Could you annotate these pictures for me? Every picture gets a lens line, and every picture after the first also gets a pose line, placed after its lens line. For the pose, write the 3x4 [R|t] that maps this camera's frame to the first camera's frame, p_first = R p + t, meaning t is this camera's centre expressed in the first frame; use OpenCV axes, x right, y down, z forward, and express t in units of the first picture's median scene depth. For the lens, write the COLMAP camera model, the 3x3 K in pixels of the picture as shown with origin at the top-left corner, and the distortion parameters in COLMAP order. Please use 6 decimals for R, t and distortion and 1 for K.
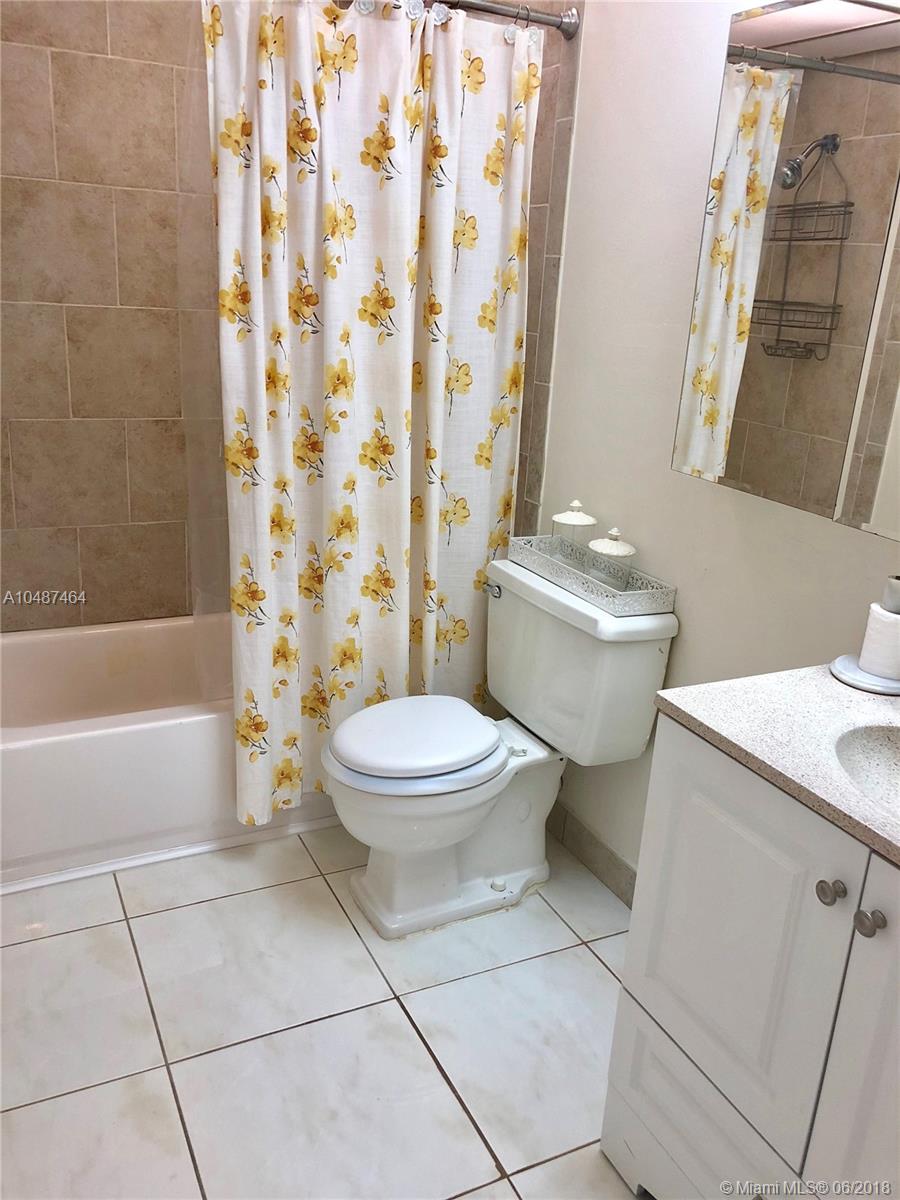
lens RADIAL K [[996.4, 0, 450.6], [0, 996.4, 587.6], [0, 0, 1]] dist [0.009591, -0.006728]
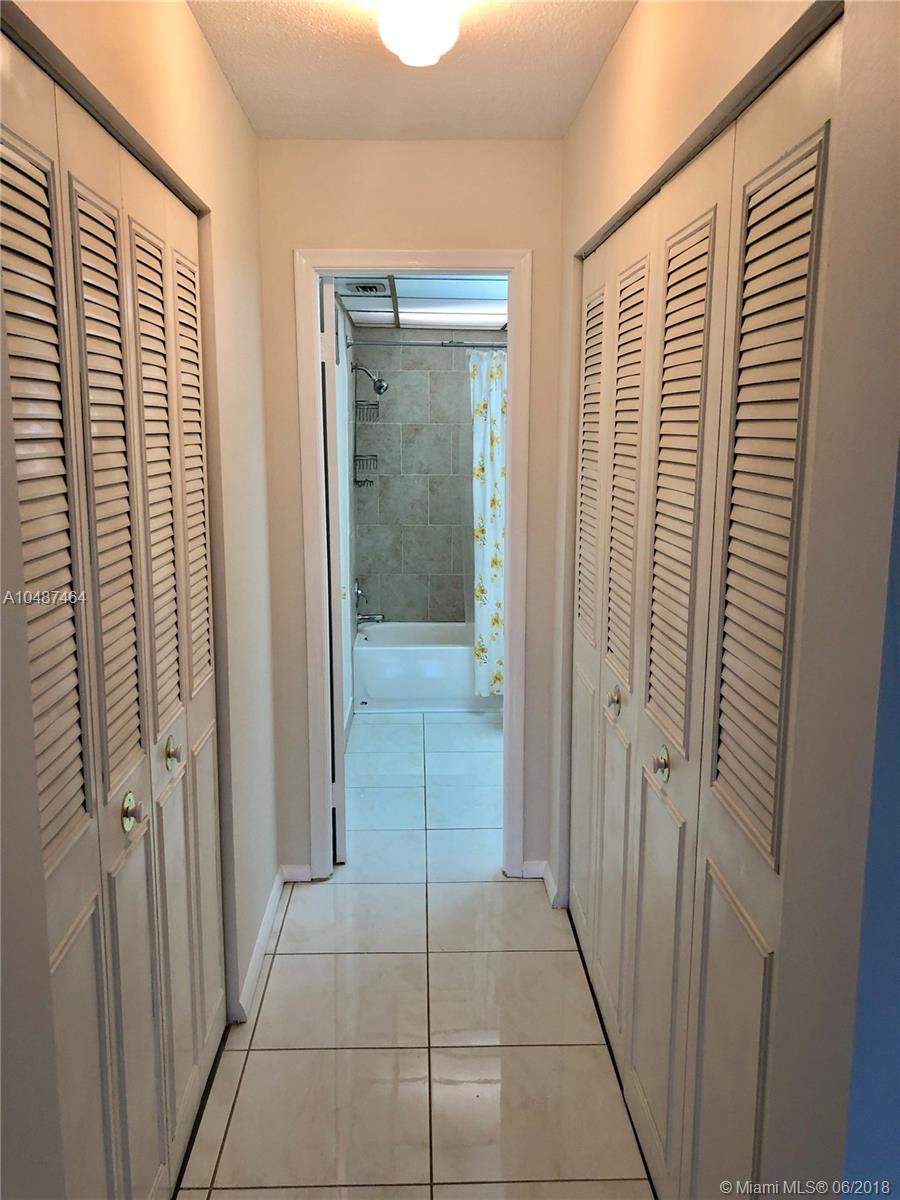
lens RADIAL K [[996.4, 0, 451.6], [0, 996.4, 602.5], [0, 0, 1]] dist [0.009591, -0.006728]
pose [[0.909644, 0.018938, -0.414956, 0.680865], [-0.077953, 0.988995, -0.125748, 0.319337], [0.408008, 0.146733, 0.901110, -1.099864]]
